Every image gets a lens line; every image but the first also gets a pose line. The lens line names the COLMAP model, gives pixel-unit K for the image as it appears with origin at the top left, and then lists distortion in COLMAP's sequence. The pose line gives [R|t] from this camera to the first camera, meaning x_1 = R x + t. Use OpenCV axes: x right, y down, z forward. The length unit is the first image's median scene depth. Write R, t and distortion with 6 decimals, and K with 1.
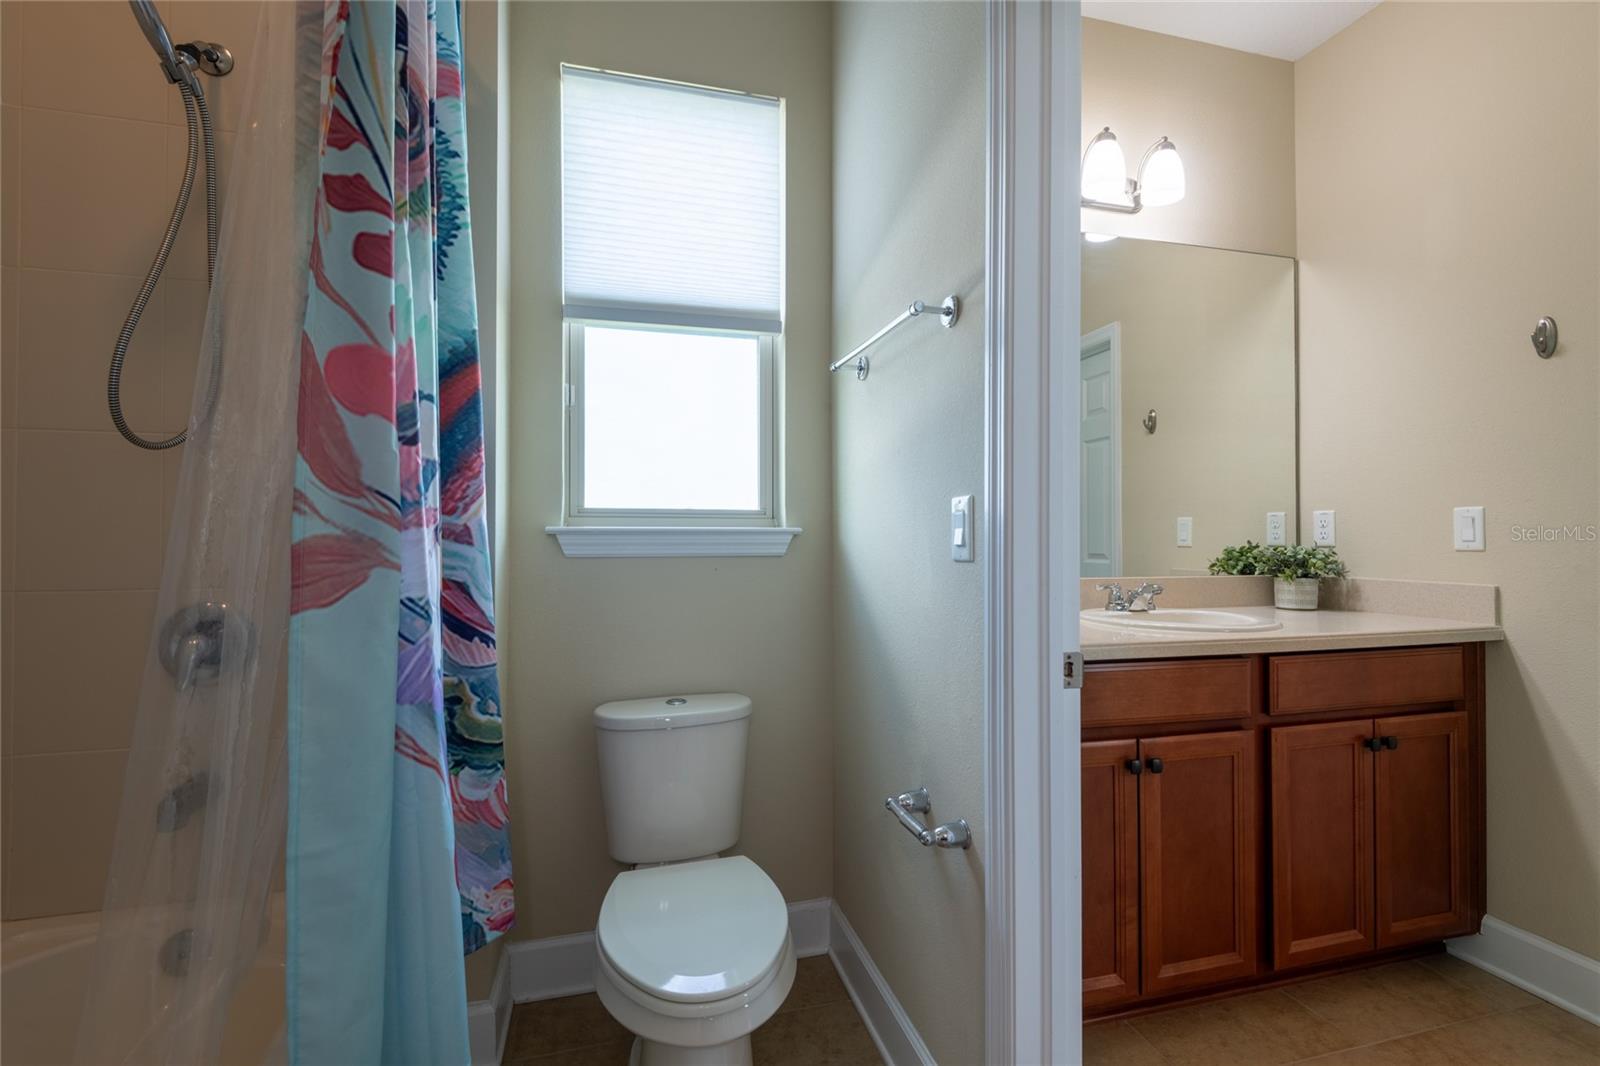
lens RADIAL K [[730.3, 0, 806.7], [0, 730.3, 524.3], [0, 0, 1]] dist [-0.002781, -0.000879]
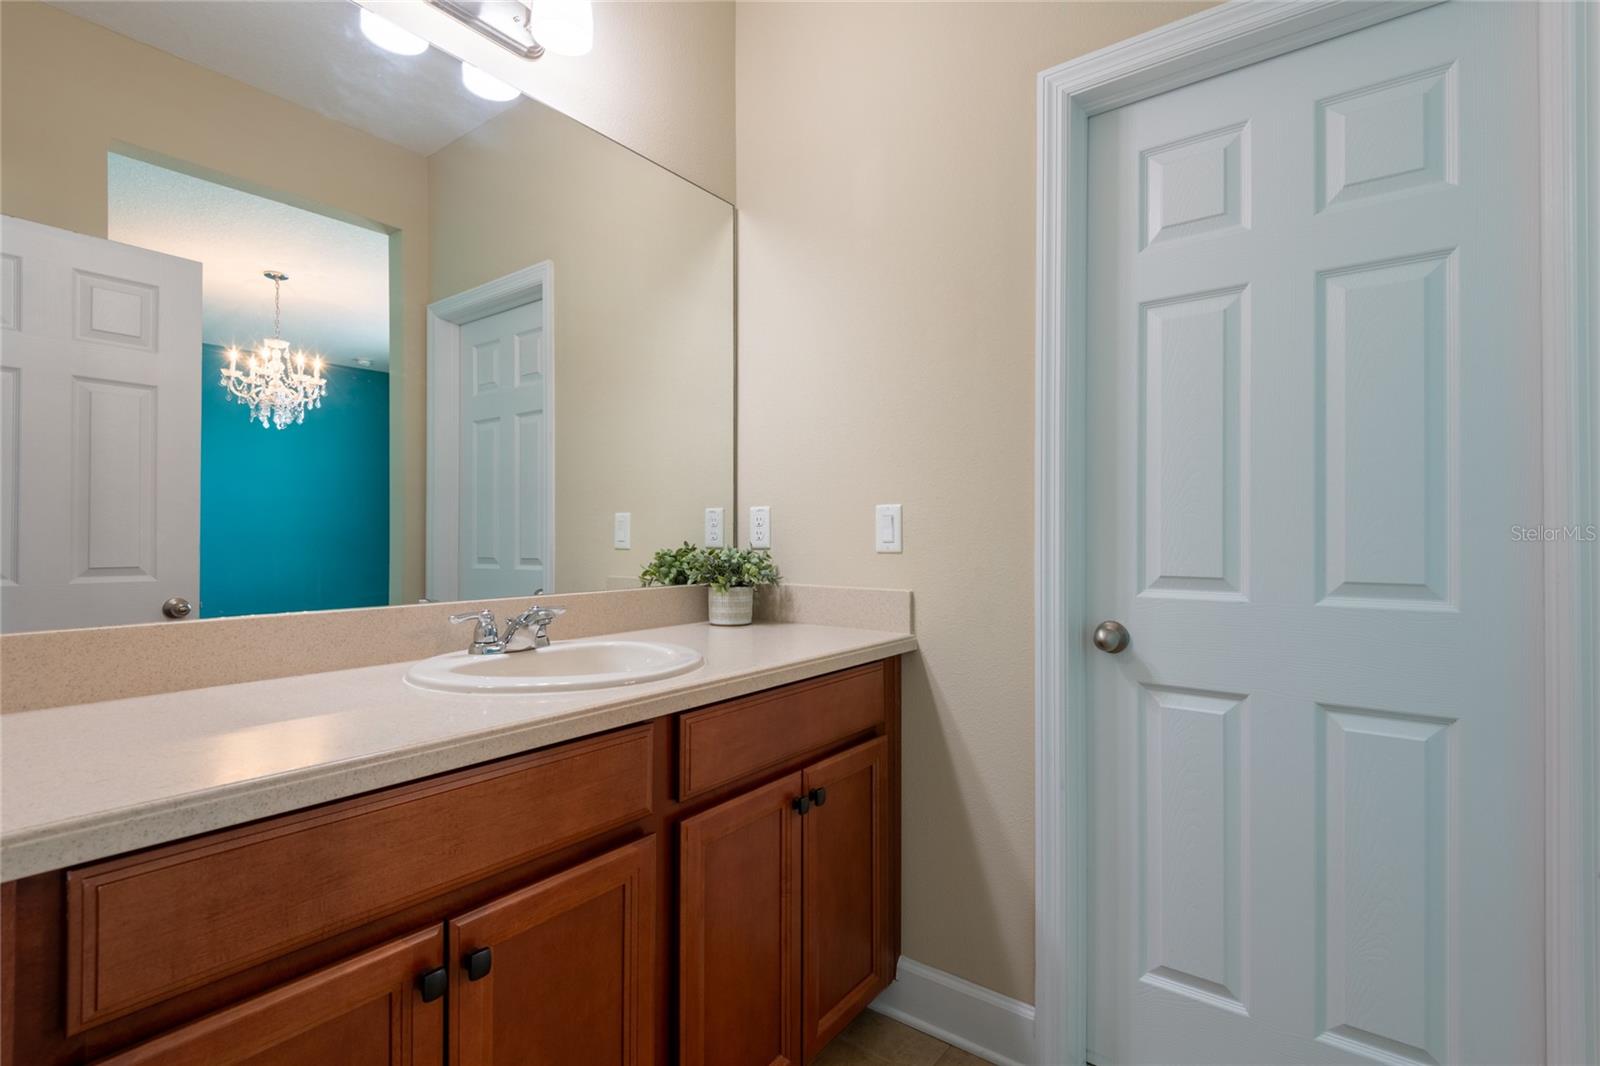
lens RADIAL K [[782.5, 0, 781.3], [0, 782.5, 516.4], [0, 0, 1]] dist [0.012367, -0.001100]
pose [[0.810106, 0.013255, 0.586134, 0.216547], [-0.009504, 0.999910, -0.009476, 0.001506], [-0.586206, 0.002106, 0.810159, 0.271946]]
